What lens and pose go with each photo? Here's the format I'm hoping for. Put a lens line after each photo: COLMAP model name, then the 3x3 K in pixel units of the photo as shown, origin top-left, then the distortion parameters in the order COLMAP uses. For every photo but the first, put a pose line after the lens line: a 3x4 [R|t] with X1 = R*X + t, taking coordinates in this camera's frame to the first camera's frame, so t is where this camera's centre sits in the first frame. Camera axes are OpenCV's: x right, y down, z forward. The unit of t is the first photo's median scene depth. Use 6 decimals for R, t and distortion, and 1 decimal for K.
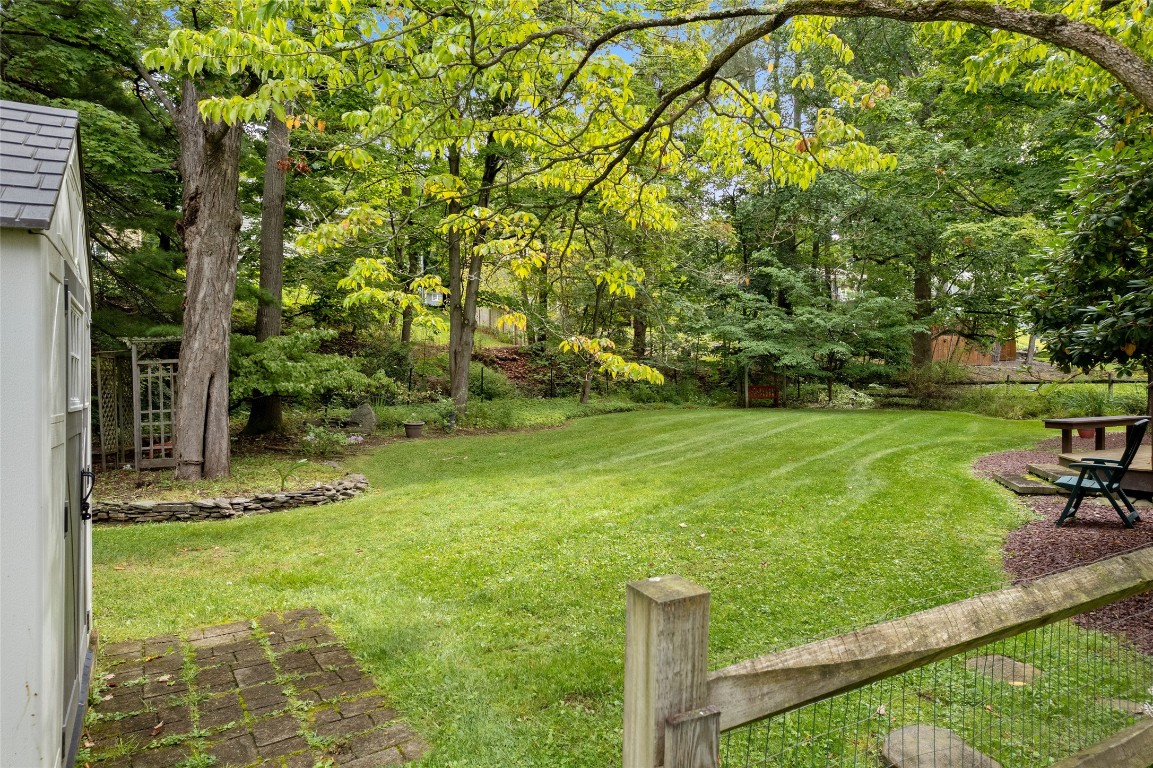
lens RADIAL K [[765.4, 0, 576.1], [0, 765.4, 378.4], [0, 0, 1]] dist [-0.007850, -0.000302]
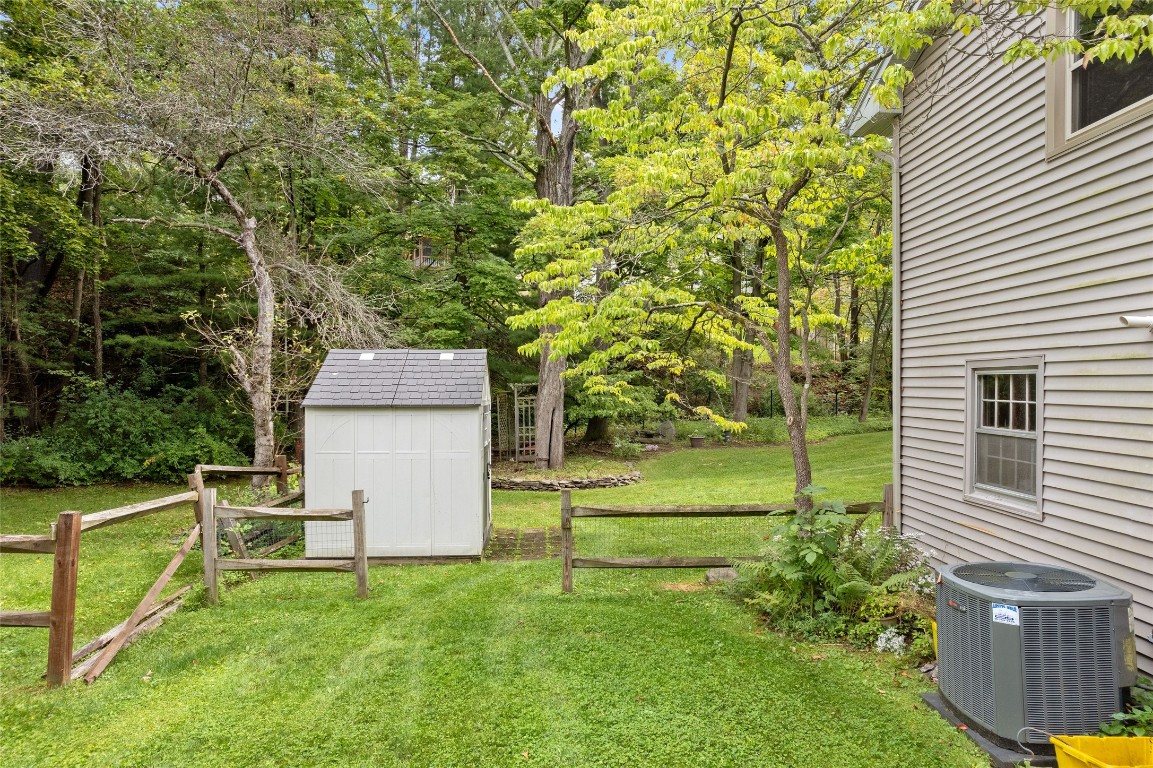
lens RADIAL K [[776.9, 0, 576.5], [0, 776.9, 384.0], [0, 0, 1]] dist [-0.026677, -0.000314]
pose [[0.893808, 0.005286, -0.448419, 0.148328], [-0.002457, 0.999973, 0.006890, -0.030513], [0.448443, -0.005056, 0.893797, -0.226168]]
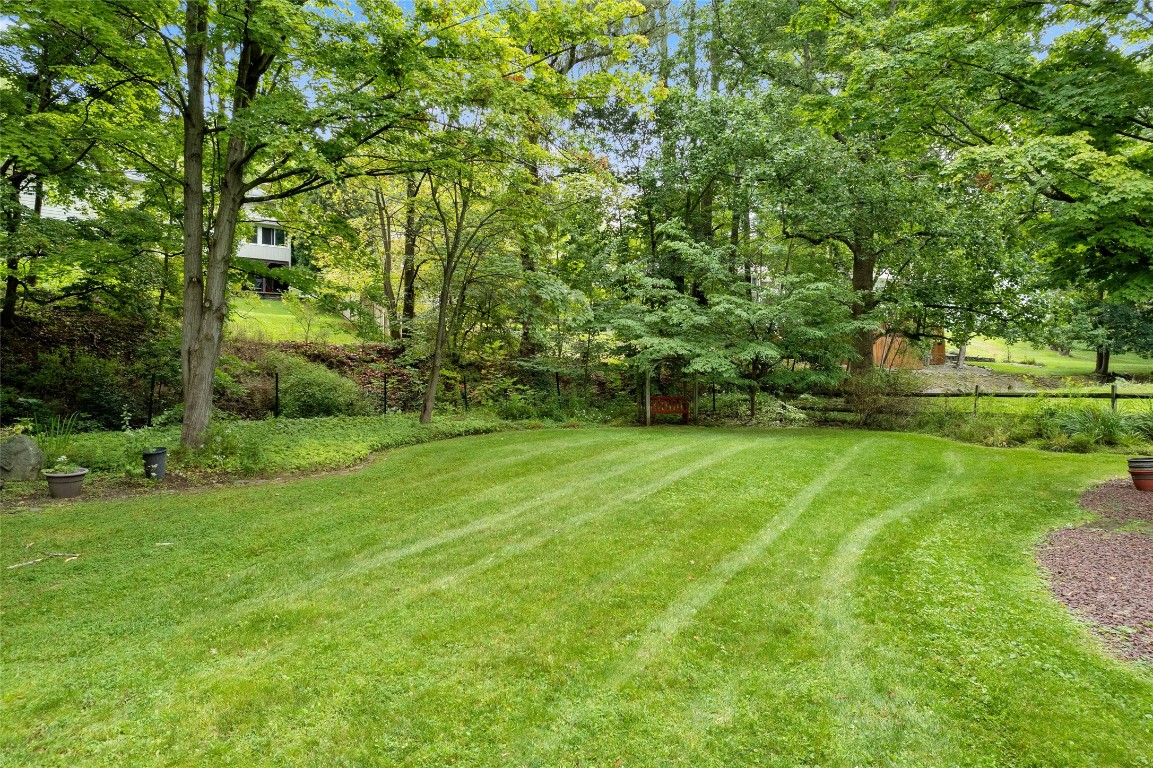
lens RADIAL K [[765.4, 0, 576.1], [0, 765.4, 378.4], [0, 0, 1]] dist [-0.007850, -0.000302]
pose [[0.994760, 0.003695, 0.102175, 0.079247], [-0.003732, 0.999993, 0.000173, -0.010043], [-0.102173, -0.000553, 0.994766, 0.264868]]
